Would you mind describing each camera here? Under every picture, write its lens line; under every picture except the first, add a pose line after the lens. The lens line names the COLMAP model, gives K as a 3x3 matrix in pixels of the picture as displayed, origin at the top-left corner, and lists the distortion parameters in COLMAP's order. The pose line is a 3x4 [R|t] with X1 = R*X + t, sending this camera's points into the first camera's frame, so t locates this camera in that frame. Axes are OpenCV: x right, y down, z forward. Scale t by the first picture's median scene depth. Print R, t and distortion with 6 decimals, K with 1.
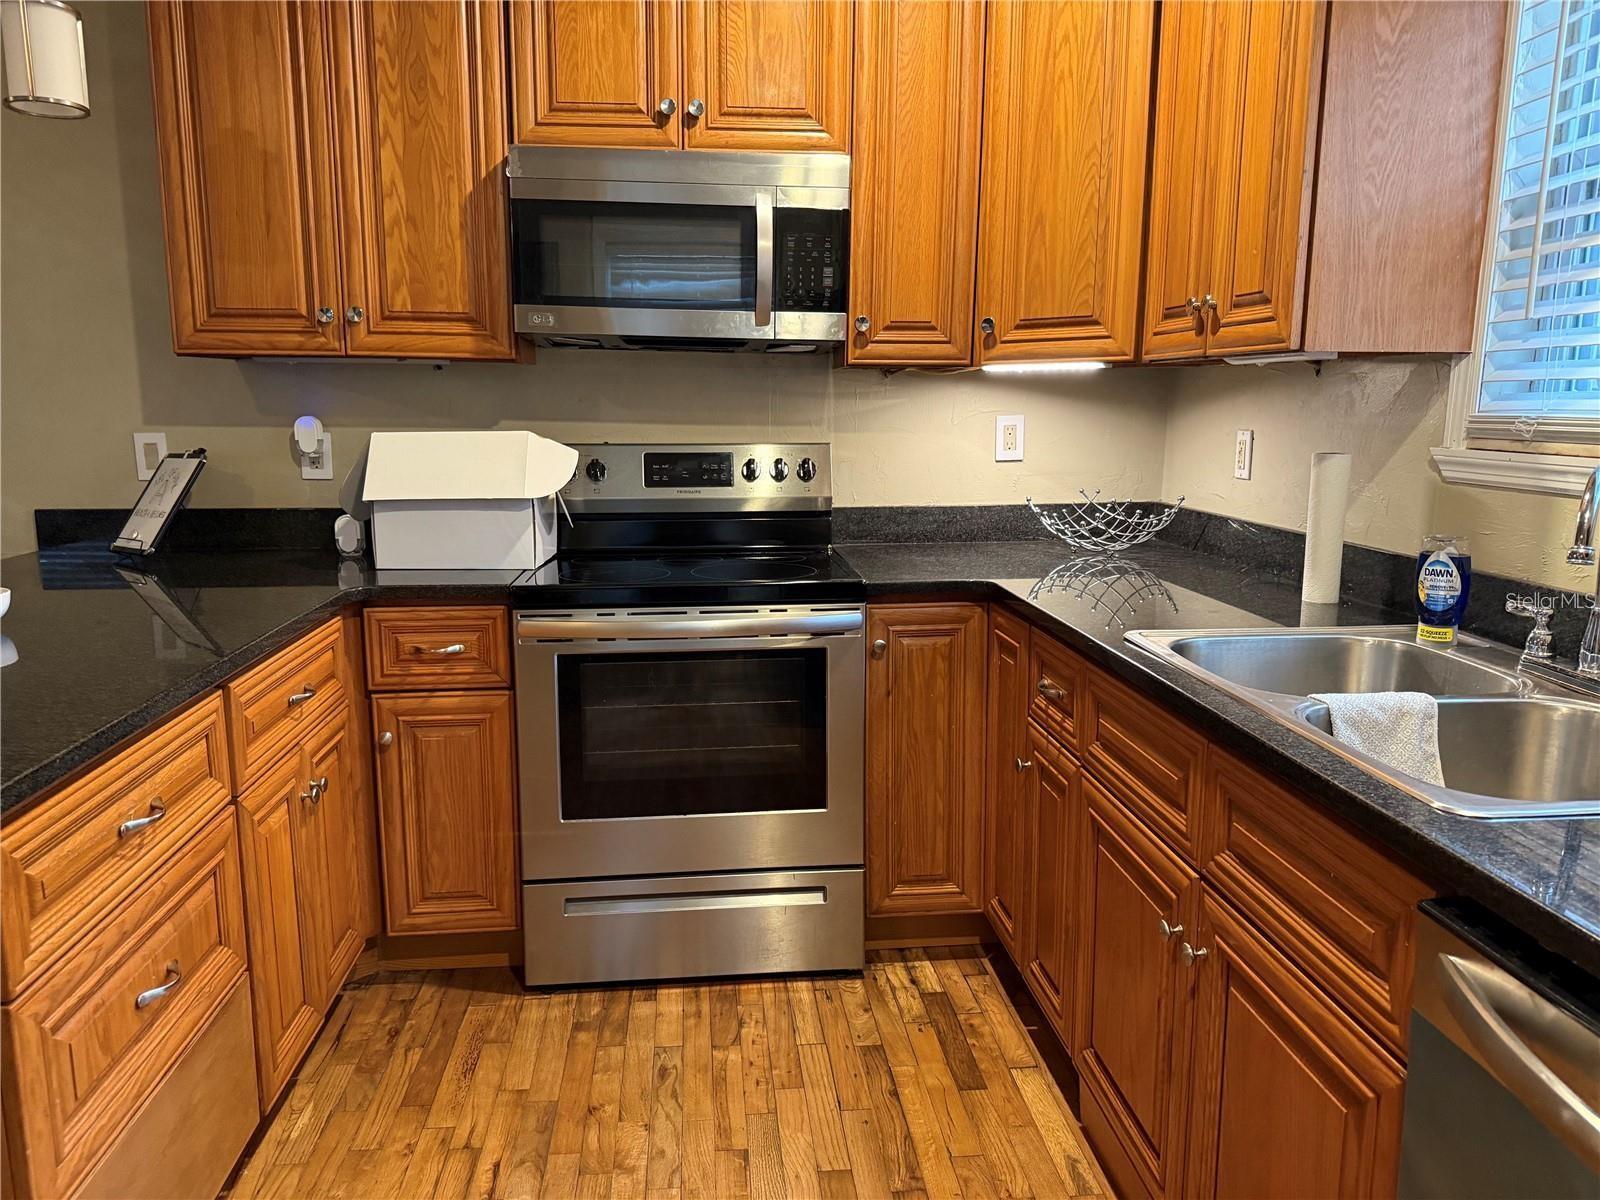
lens RADIAL K [[1121.8, 0, 796.2], [0, 1121.8, 596.2], [0, 0, 1]] dist [0.033457, -0.039031]
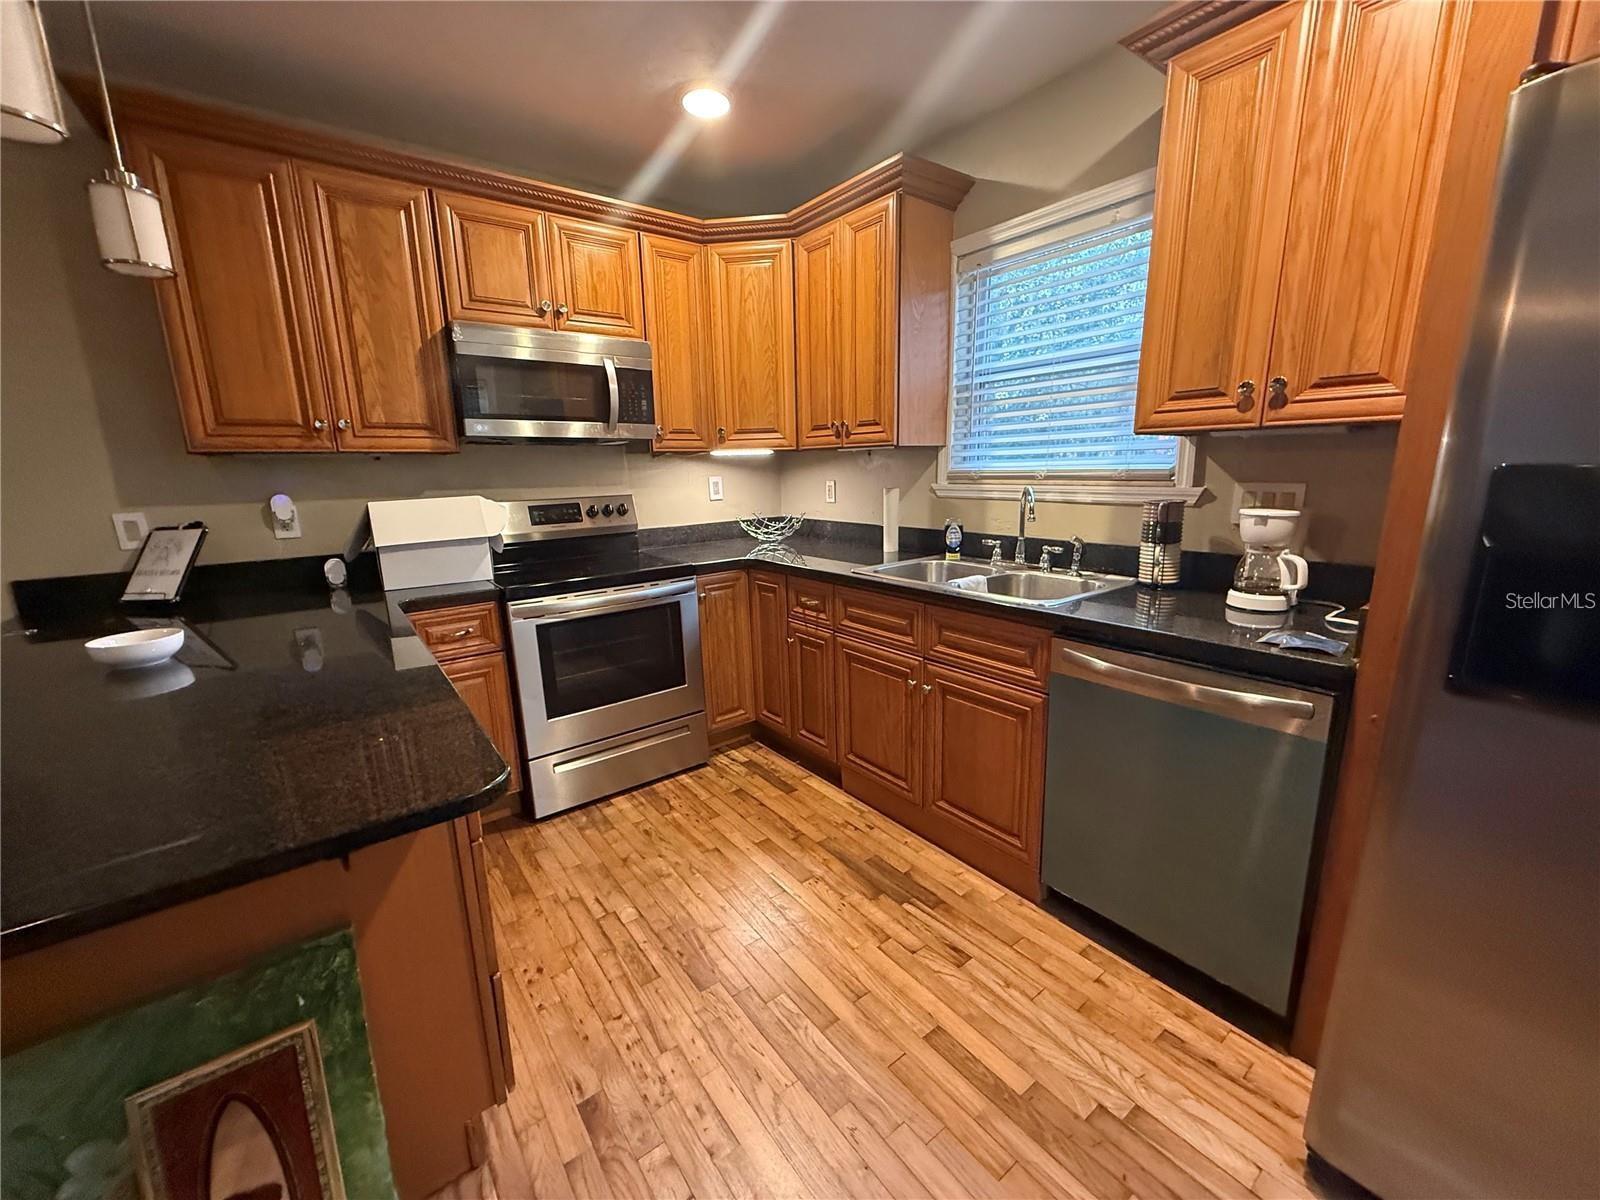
lens RADIAL K [[634.2, 0, 797.5], [0, 634.2, 601.0], [0, 0, 1]] dist [-0.001938, 0.000265]
pose [[0.848664, -0.133273, 0.511867, -0.349922], [0.115921, 0.991073, 0.065847, -0.002044], [-0.516073, 0.003454, 0.856537, -0.035191]]
